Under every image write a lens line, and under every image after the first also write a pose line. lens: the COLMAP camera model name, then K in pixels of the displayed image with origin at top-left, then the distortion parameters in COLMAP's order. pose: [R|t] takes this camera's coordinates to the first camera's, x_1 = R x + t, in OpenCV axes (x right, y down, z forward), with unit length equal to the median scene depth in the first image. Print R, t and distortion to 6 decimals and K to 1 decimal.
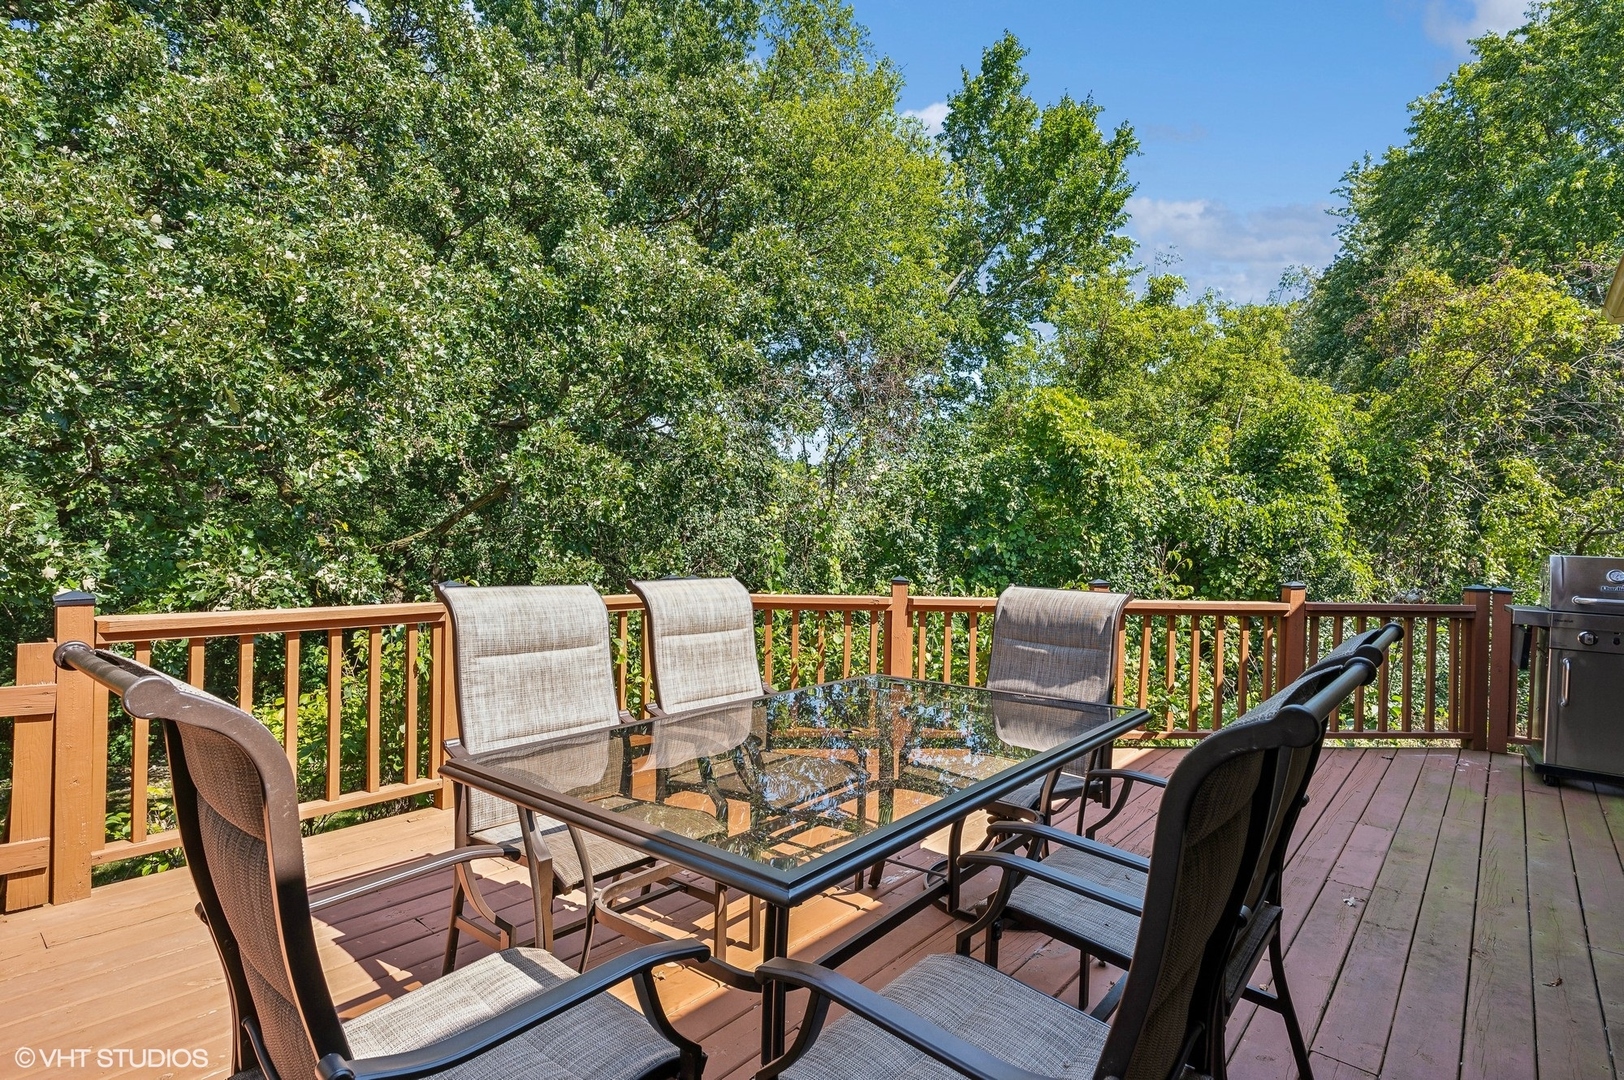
lens RADIAL K [[779.2, 0, 812.0], [0, 779.2, 540.0], [0, 0, 1]] dist [0.000540, -0.000103]
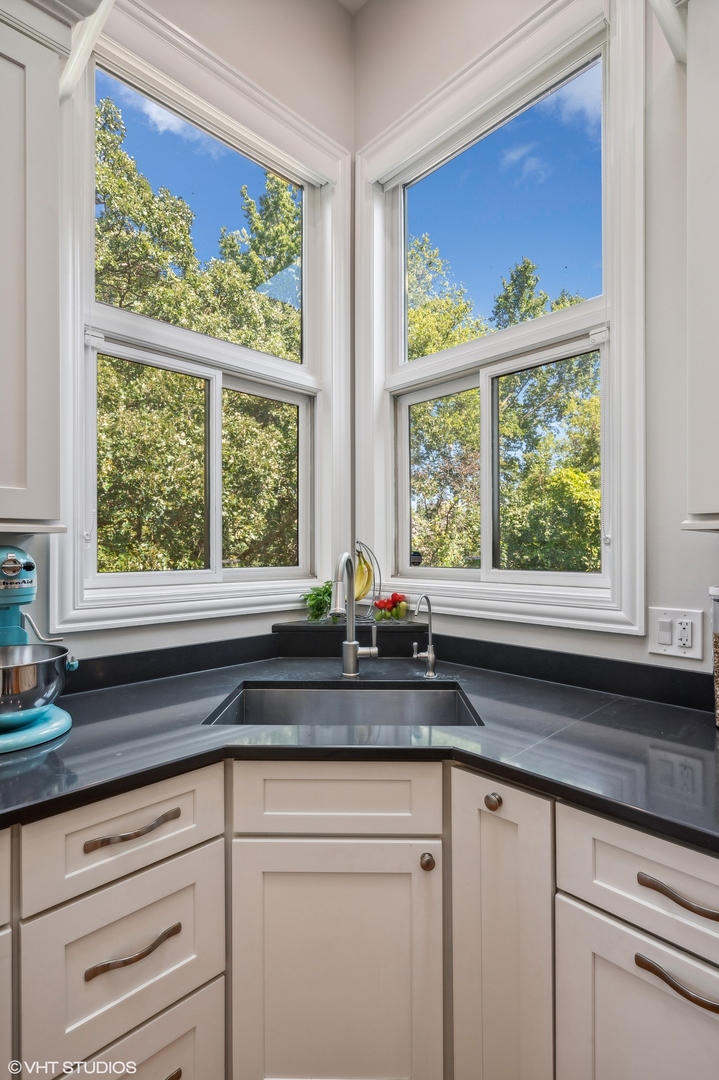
lens RADIAL K [[518.2, 0, 359.5], [0, 518.2, 540.0], [0, 0, 1]] dist [0.000540, -0.000103]
pose [[0.996504, -0.035708, -0.075528, -0.089002], [0.033883, 0.999105, -0.025314, -0.012669], [0.076364, 0.022666, 0.996822, -0.243575]]
